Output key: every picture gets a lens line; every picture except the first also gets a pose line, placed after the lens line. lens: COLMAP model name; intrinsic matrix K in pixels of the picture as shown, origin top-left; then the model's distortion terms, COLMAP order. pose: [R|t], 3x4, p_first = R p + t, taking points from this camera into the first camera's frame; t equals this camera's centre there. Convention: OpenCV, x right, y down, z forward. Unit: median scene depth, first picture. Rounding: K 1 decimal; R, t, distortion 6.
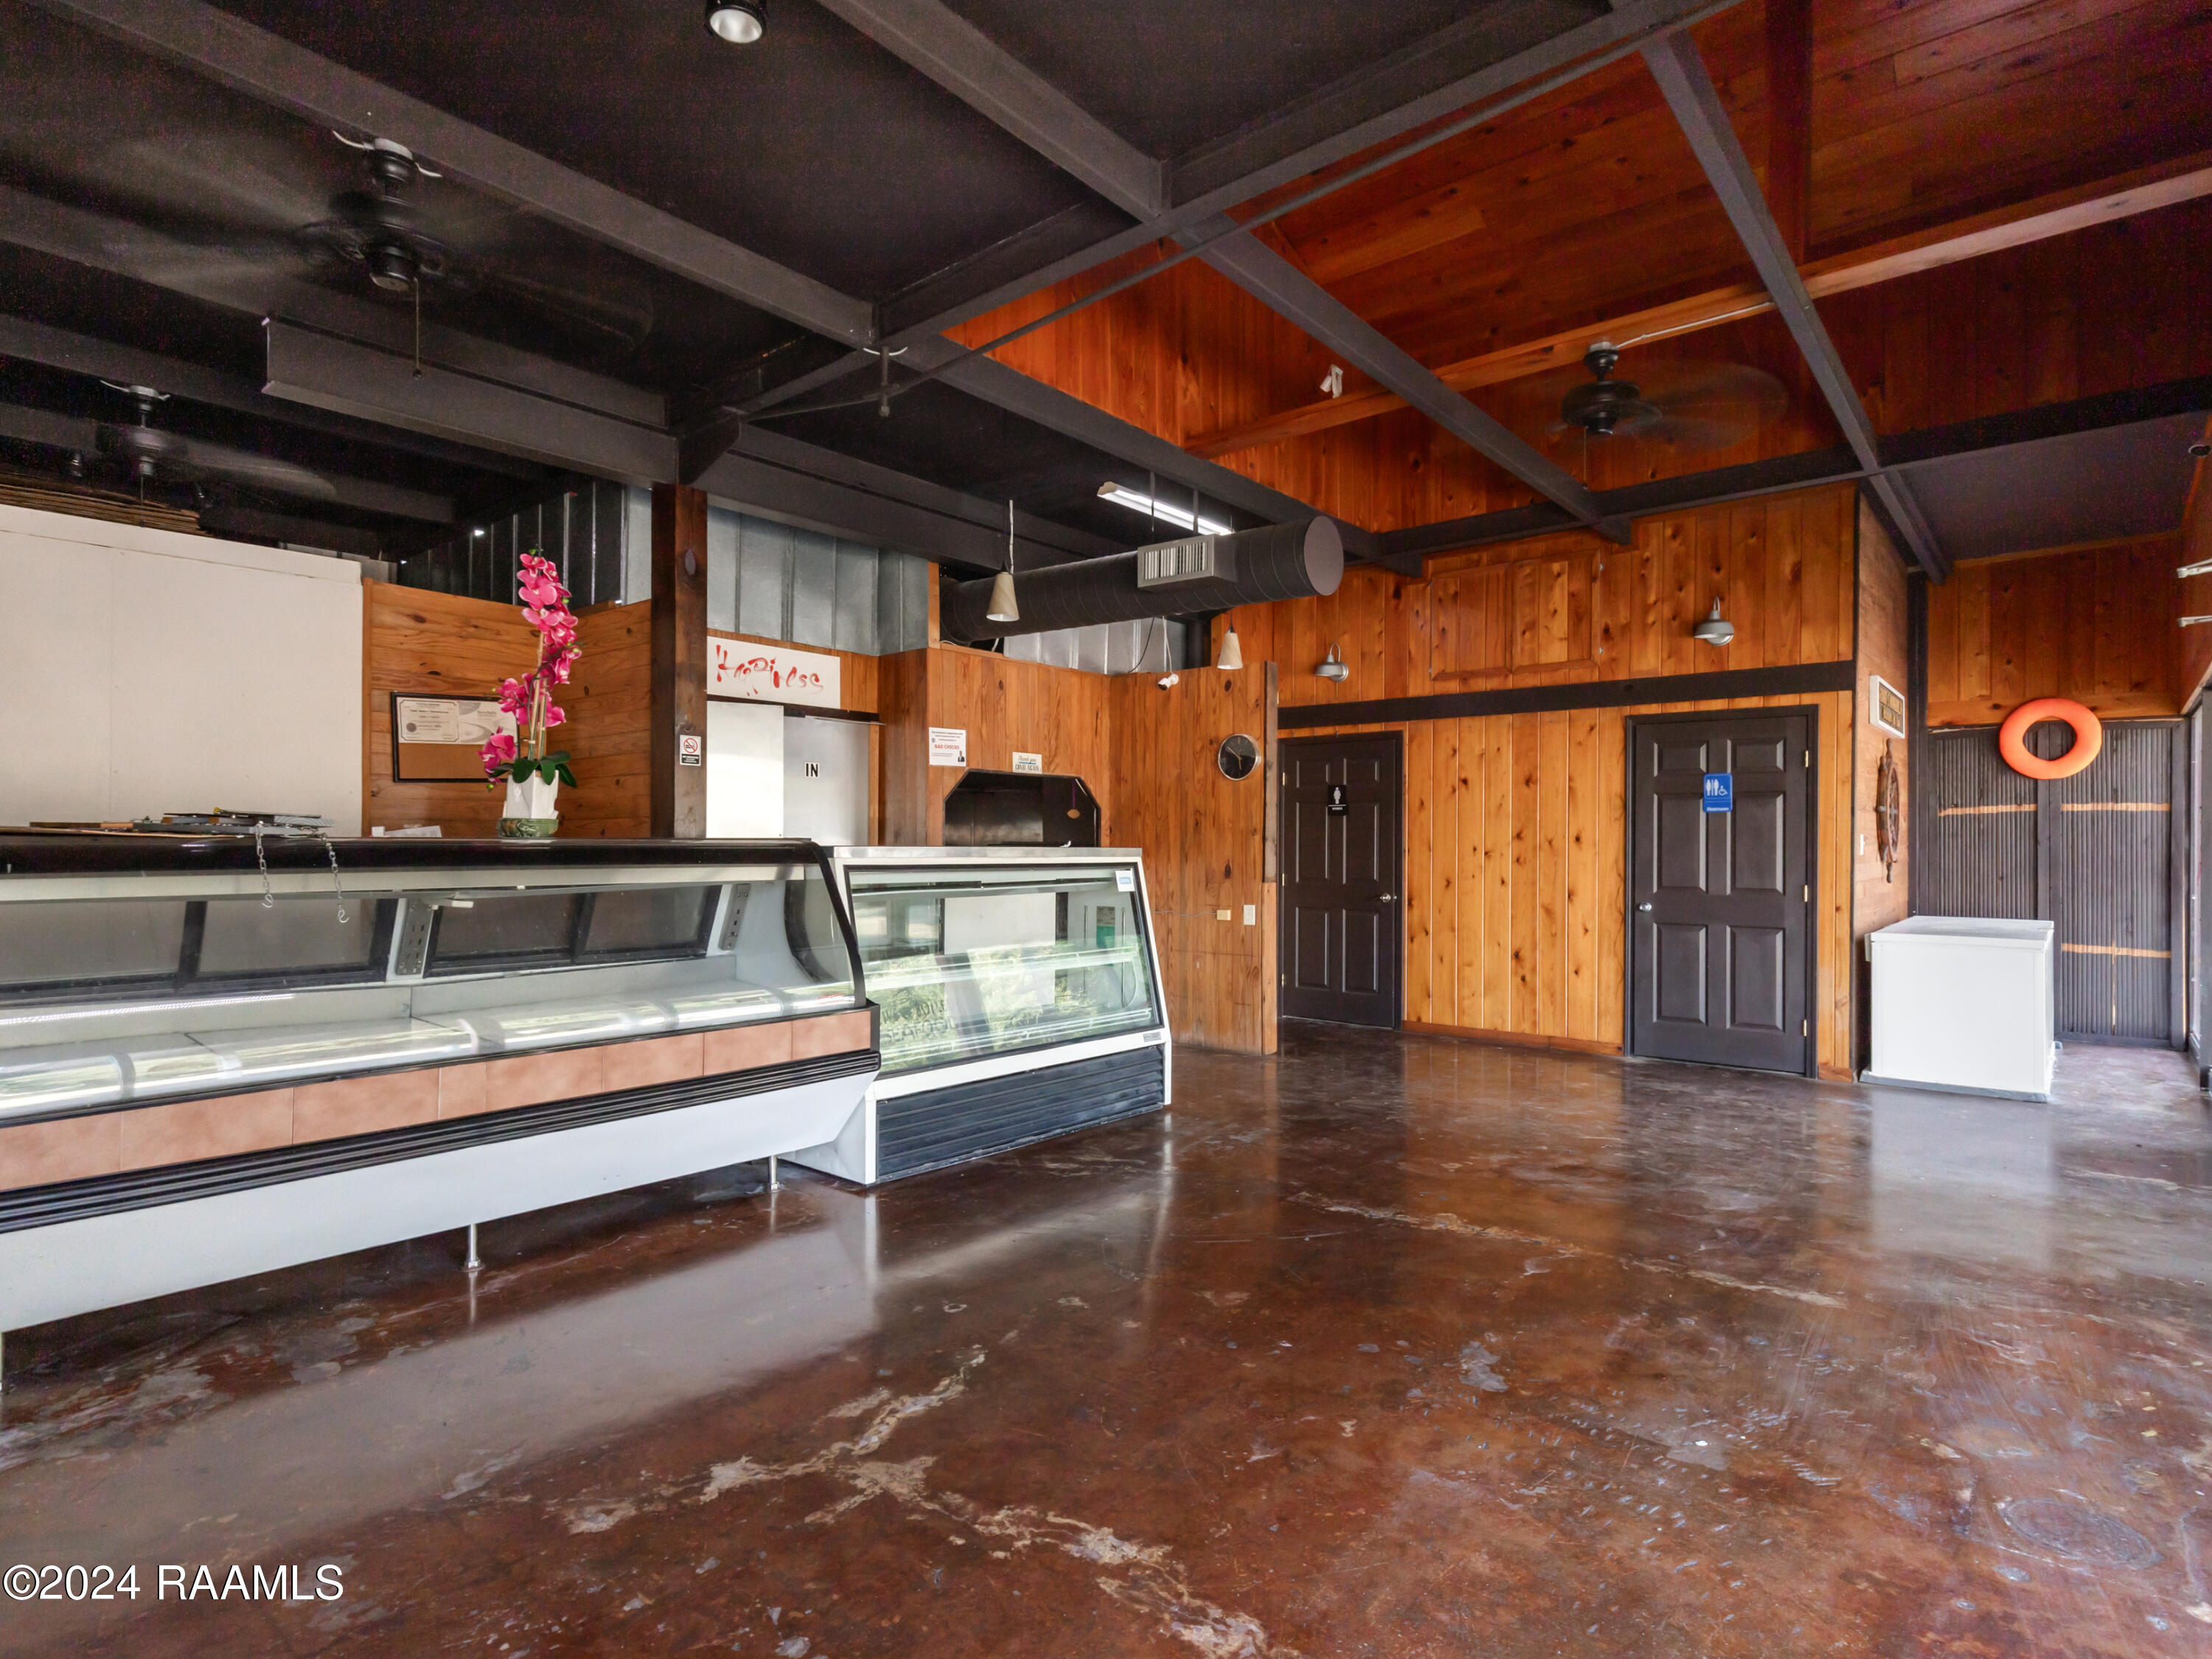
lens RADIAL K [[1135.5, 0, 1131.1], [0, 1135.5, 845.6], [0, 0, 1]] dist [0.000161, -0.000473]
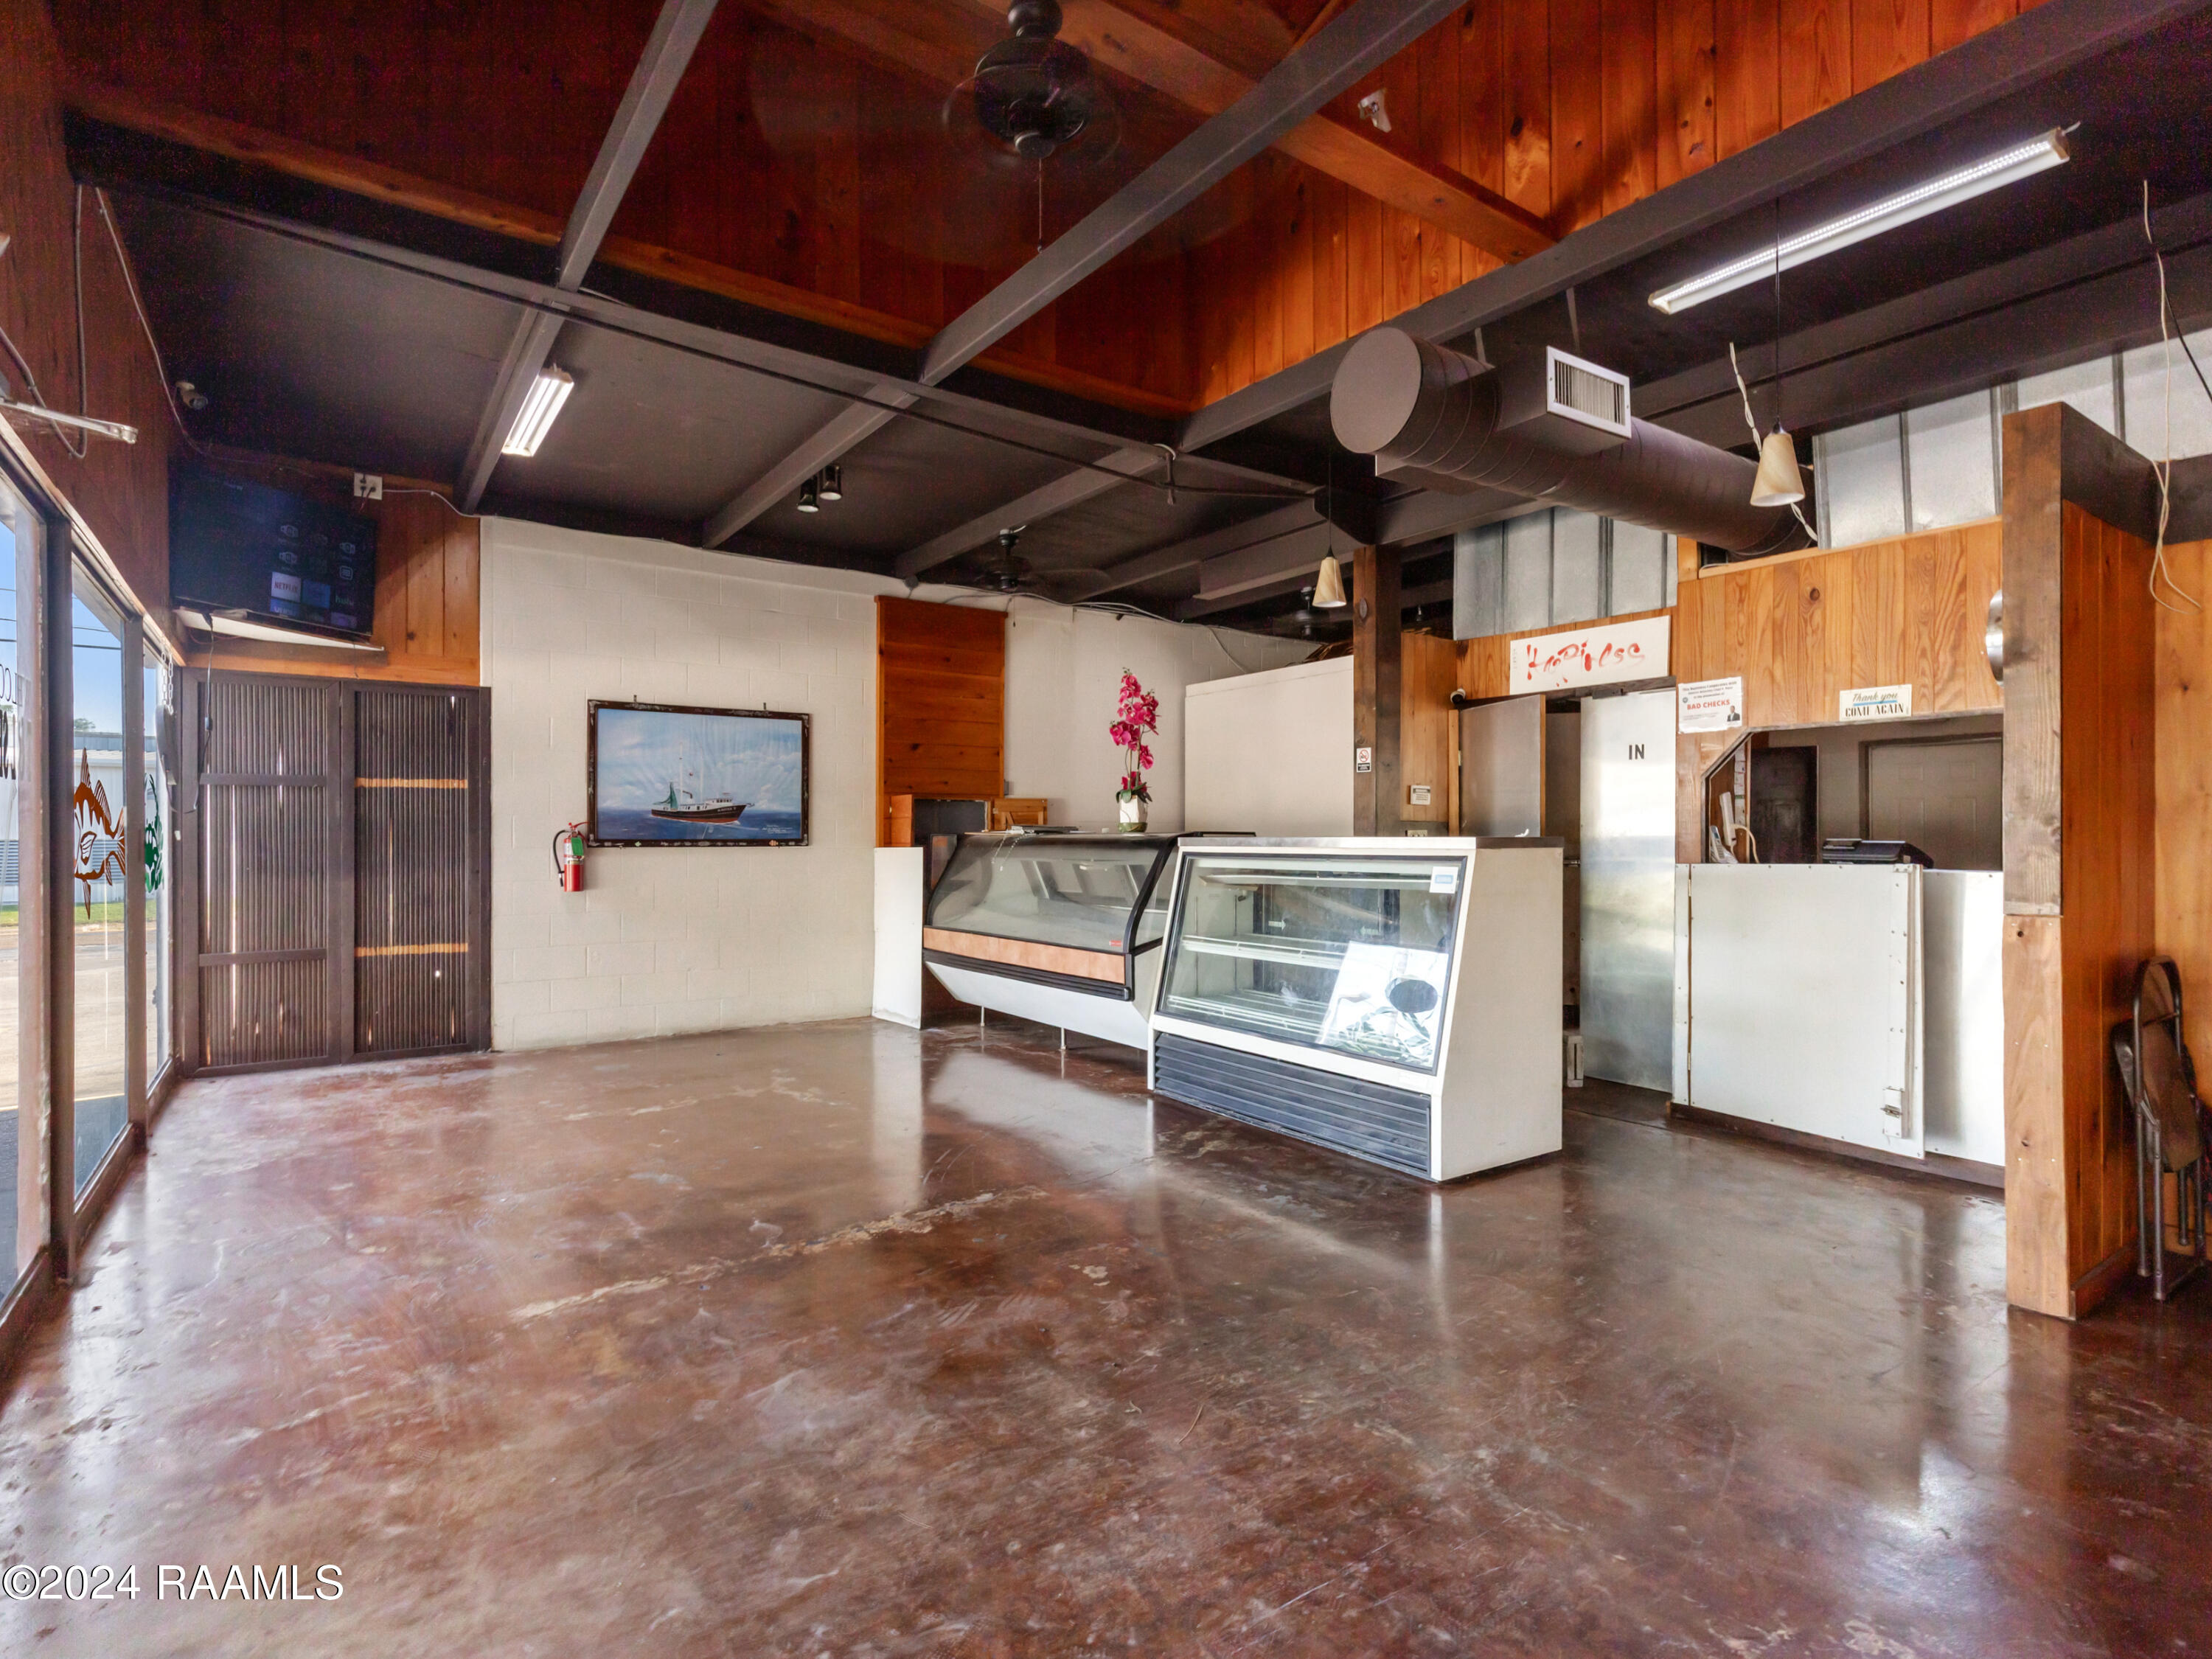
lens RADIAL K [[1135.5, 0, 1131.1], [0, 1135.5, 845.6], [0, 0, 1]] dist [0.000161, -0.000473]
pose [[-0.245940, 0.002550, -0.969282, 0.970386], [0.001125, 0.999997, 0.002346, 0.006572], [0.969284, -0.000513, -0.245942, 1.186188]]
